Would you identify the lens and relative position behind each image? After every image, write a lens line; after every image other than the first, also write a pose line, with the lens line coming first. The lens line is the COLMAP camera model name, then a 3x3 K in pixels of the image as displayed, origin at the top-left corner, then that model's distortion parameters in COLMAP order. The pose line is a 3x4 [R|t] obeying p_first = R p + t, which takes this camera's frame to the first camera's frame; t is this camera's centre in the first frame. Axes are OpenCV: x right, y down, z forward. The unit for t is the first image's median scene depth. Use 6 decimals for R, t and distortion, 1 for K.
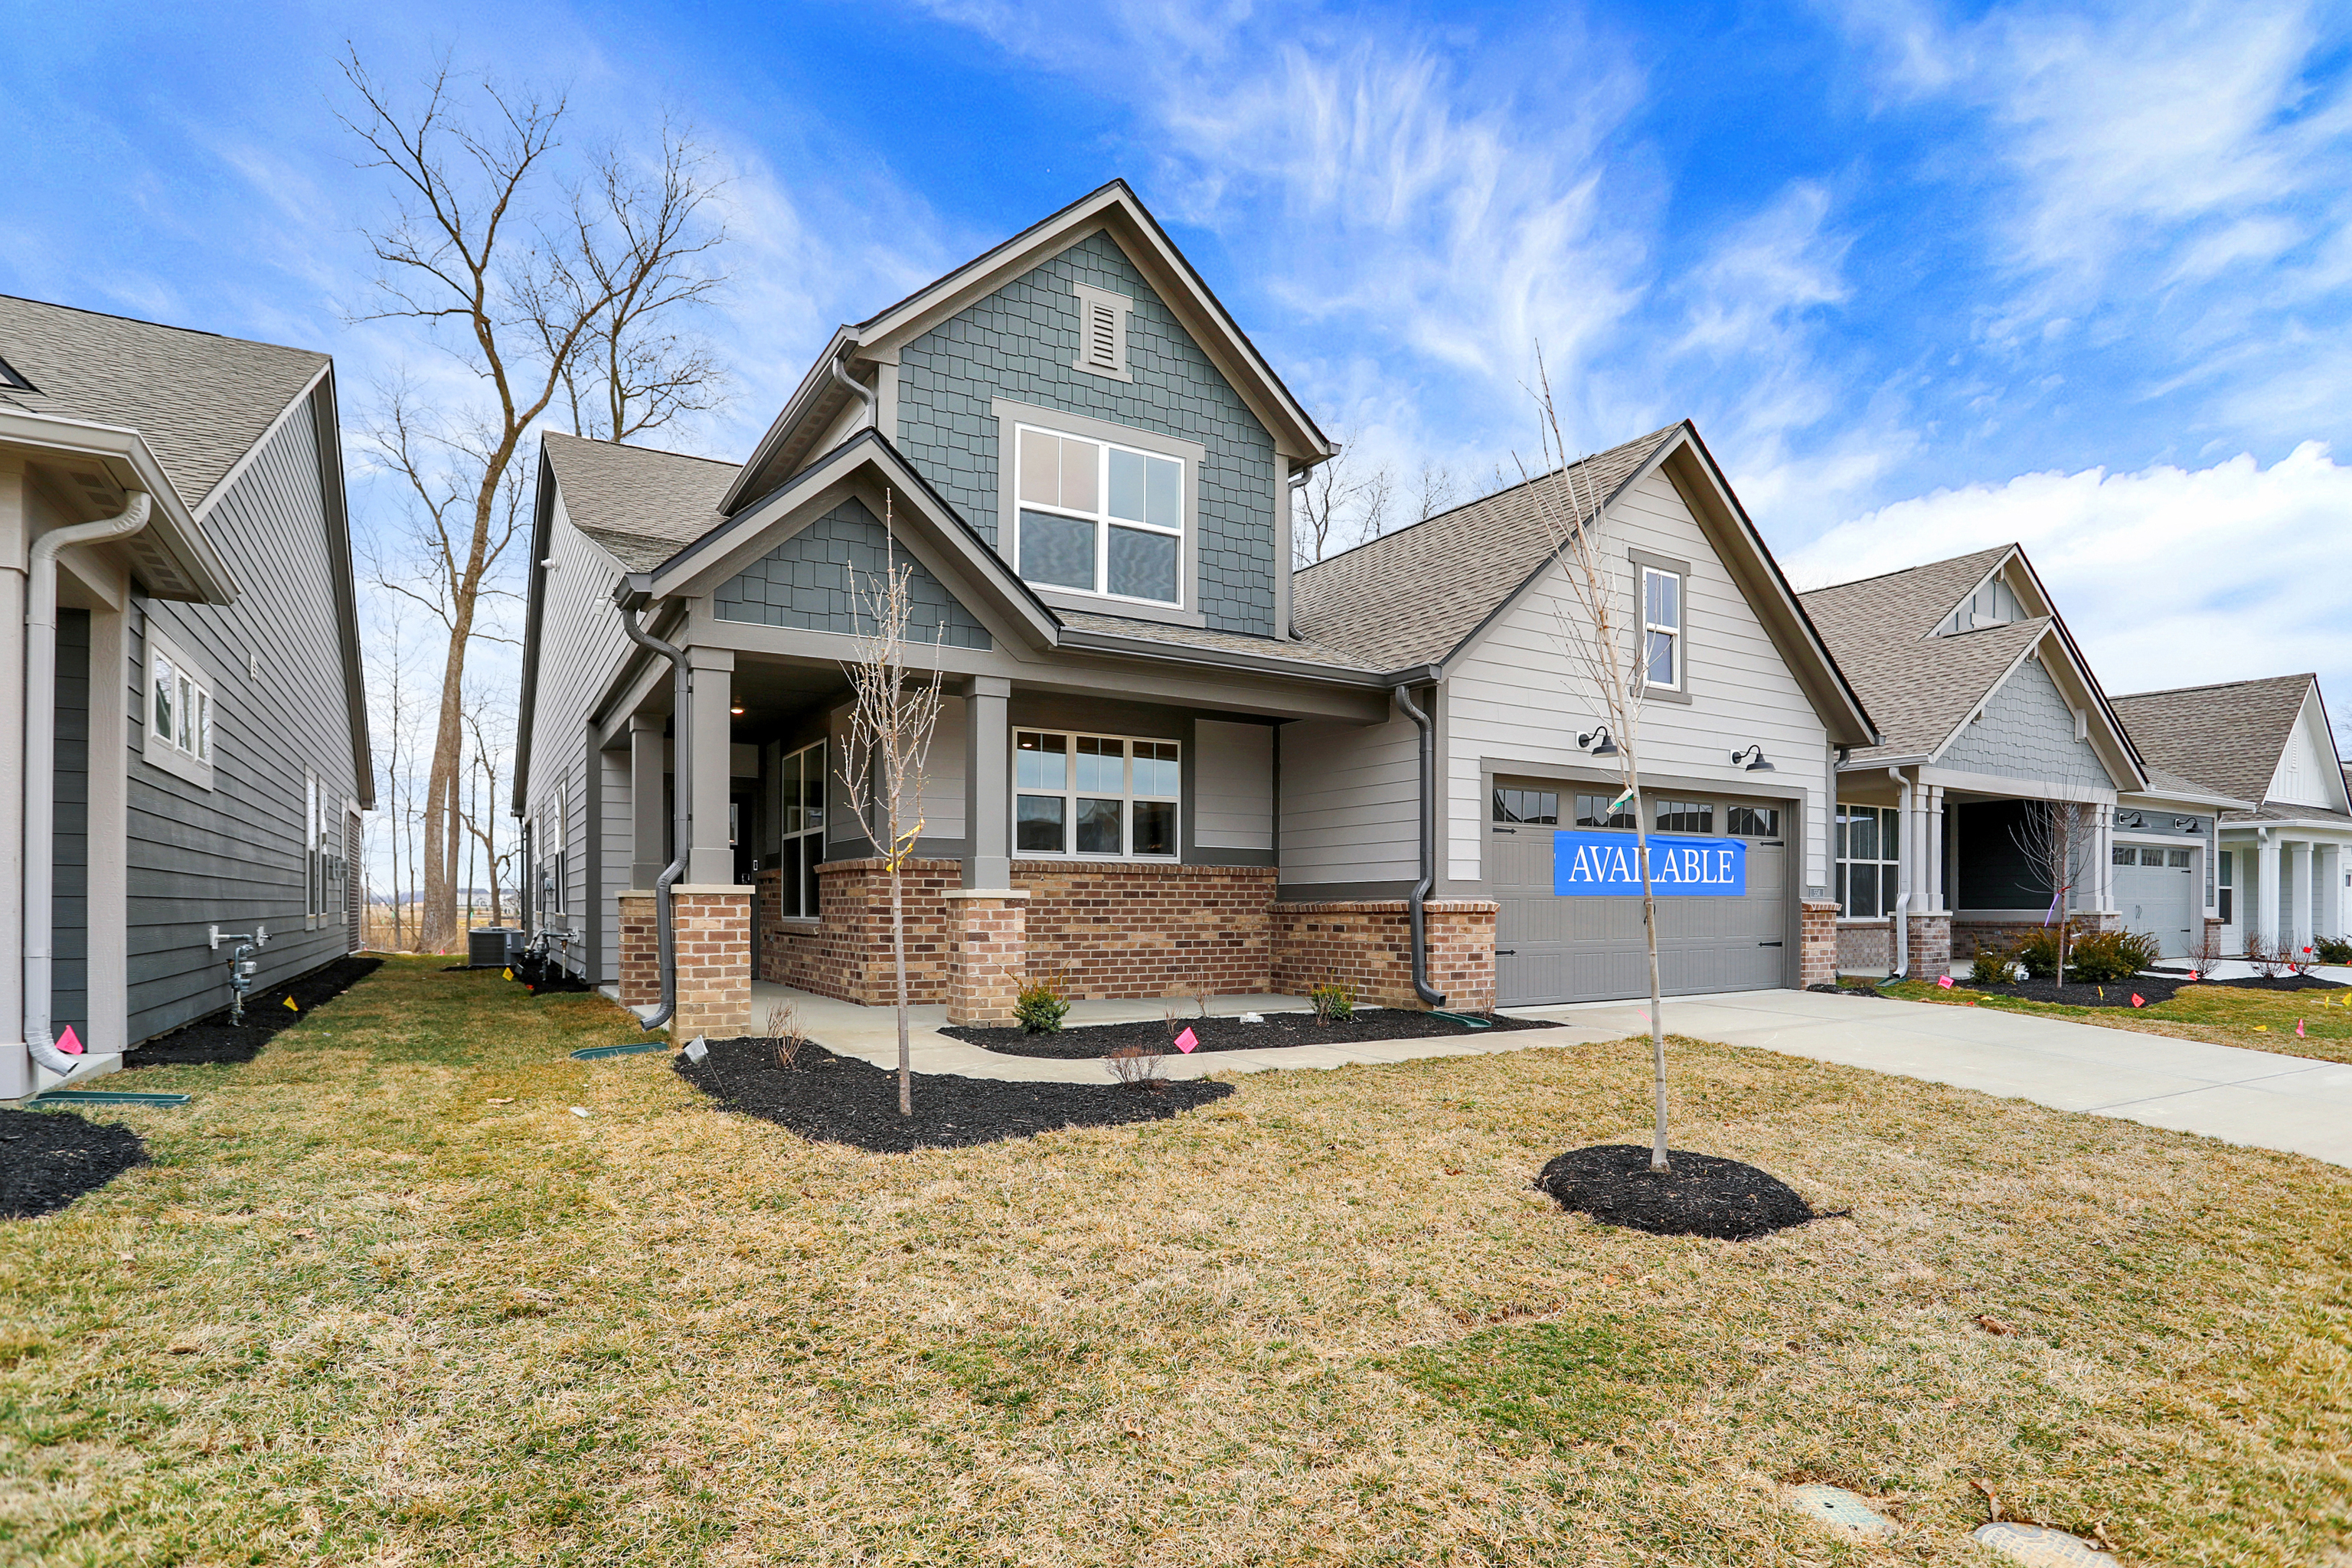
lens RADIAL K [[1156.5, 0, 1176.0], [0, 1156.5, 784.0], [0, 0, 1]] dist [-0.073334, 0.021370]
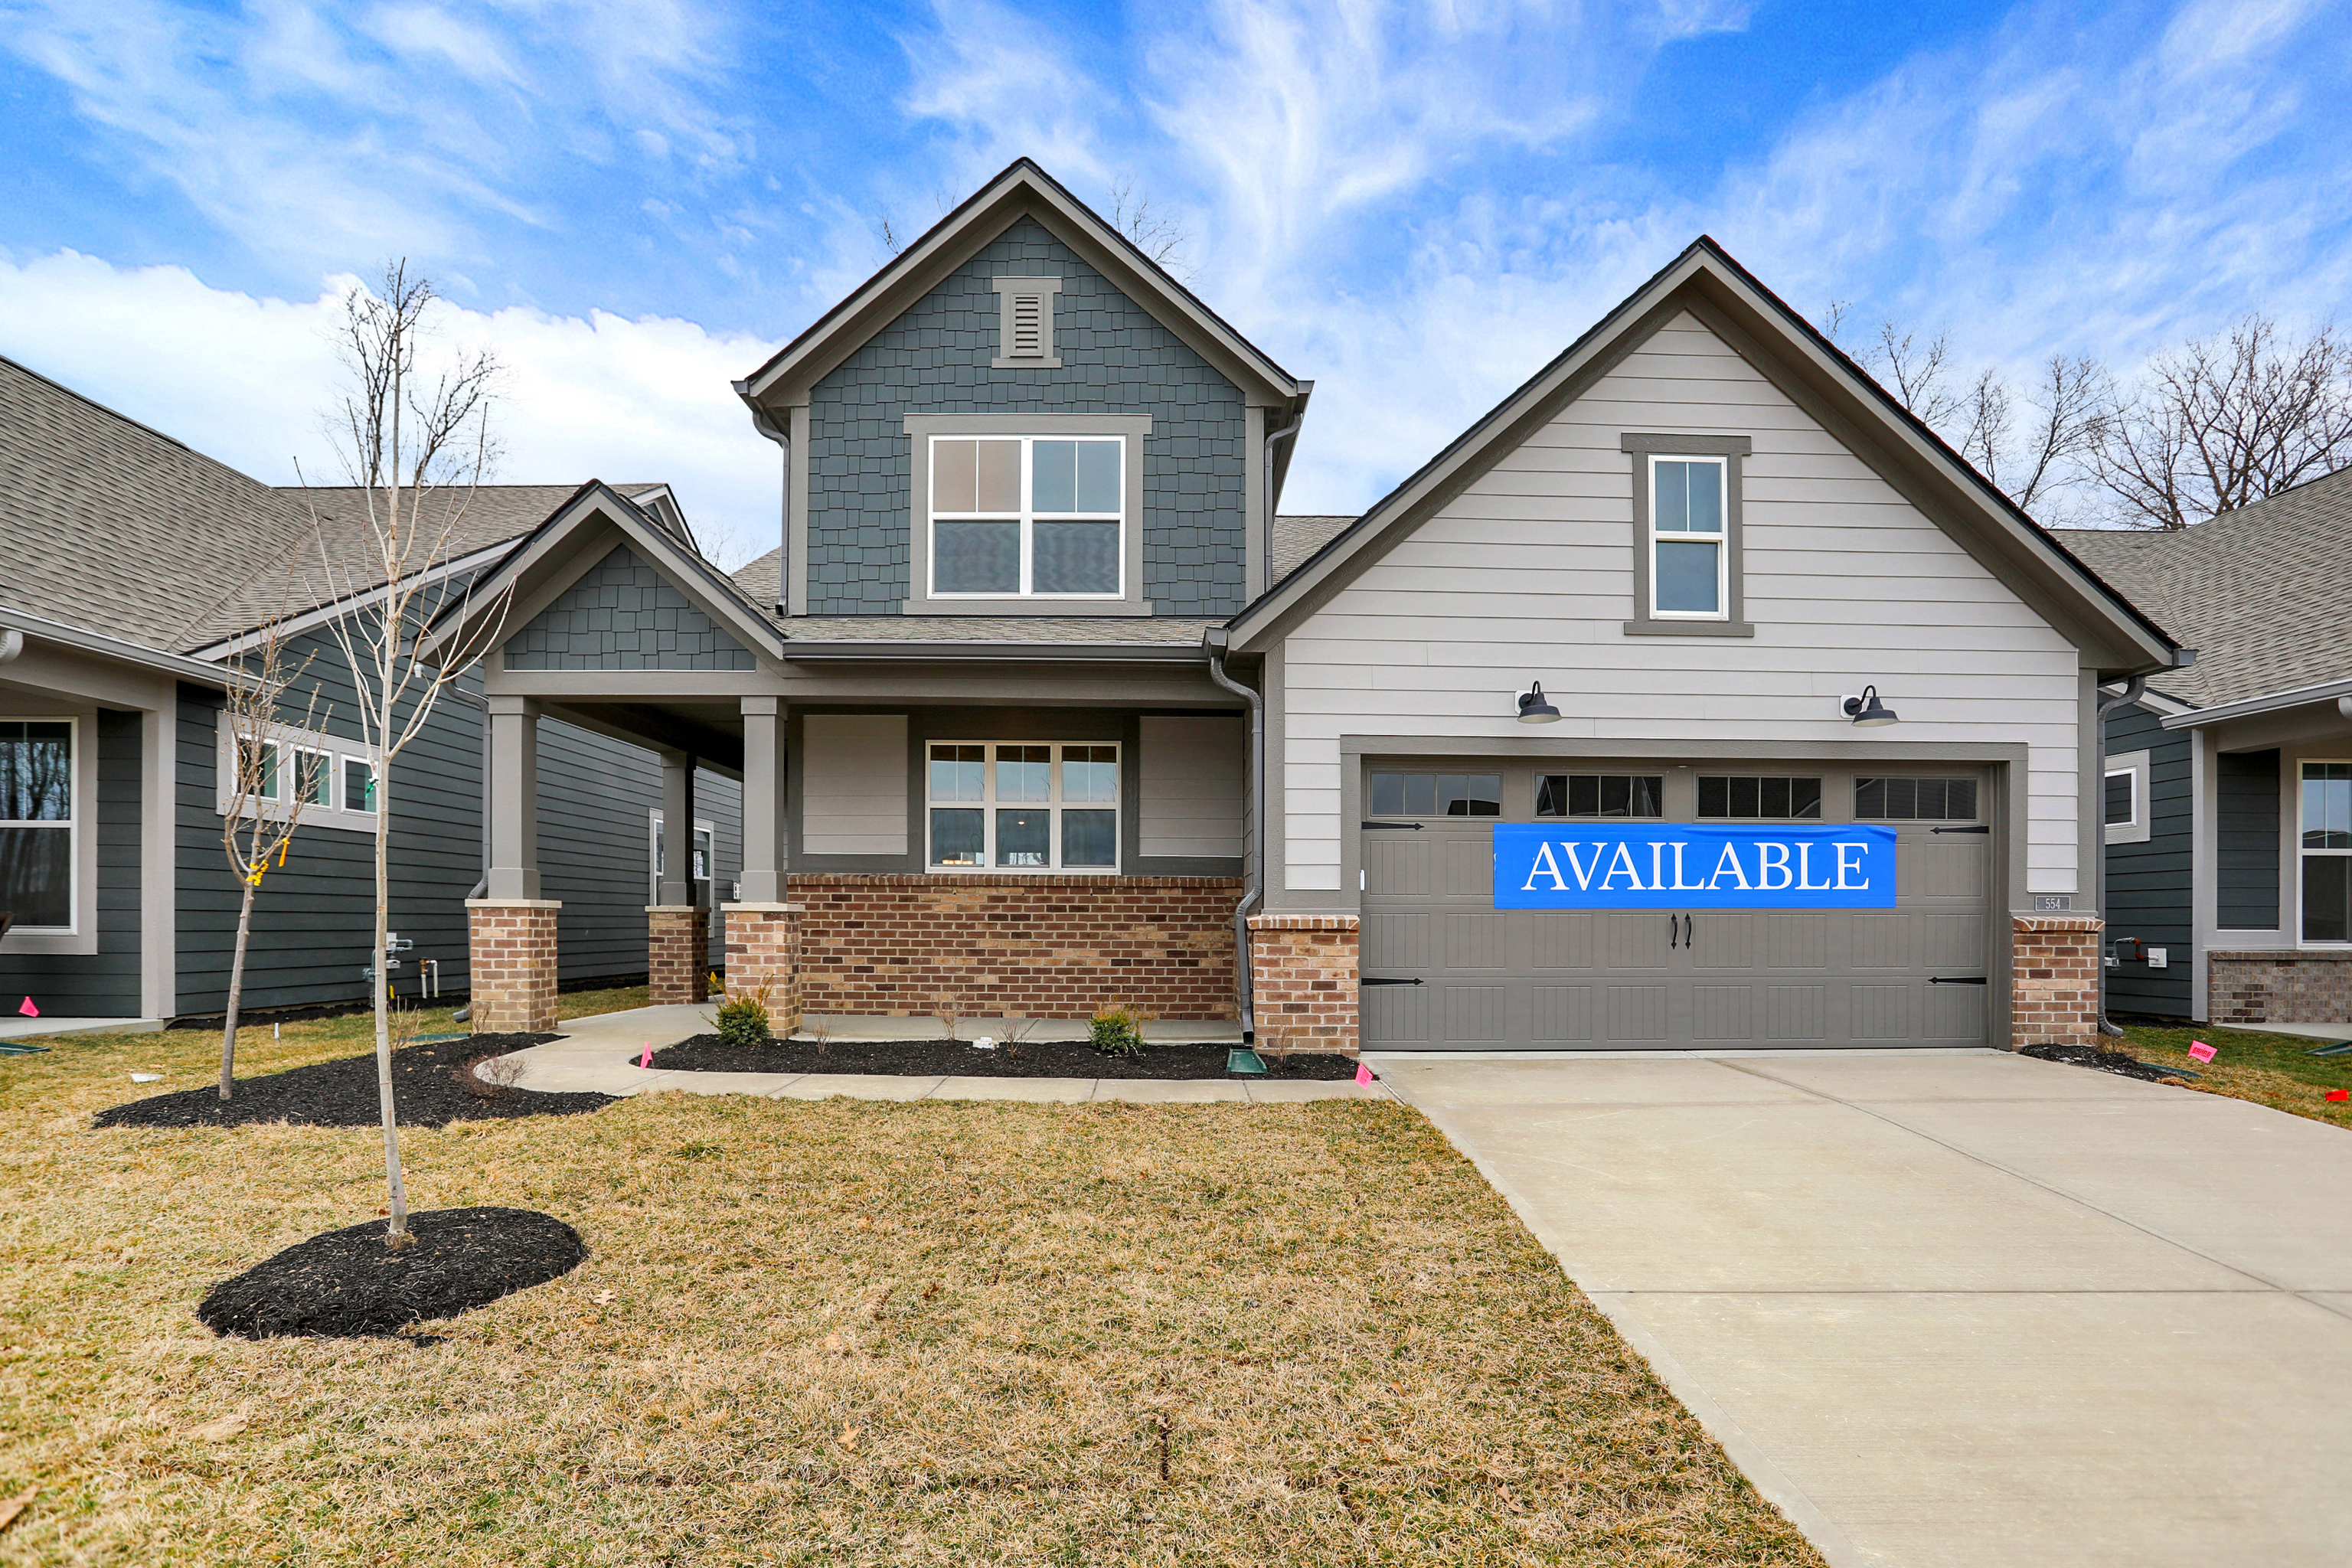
lens RADIAL K [[1164.4, 0, 1187.2], [0, 1164.4, 810.1], [0, 0, 1]] dist [-0.075986, 0.034871]
pose [[0.871145, -0.044702, -0.488988, 0.520523], [0.048808, 0.998799, -0.004355, 0.024675], [0.488595, -0.020072, 0.872280, 0.225615]]
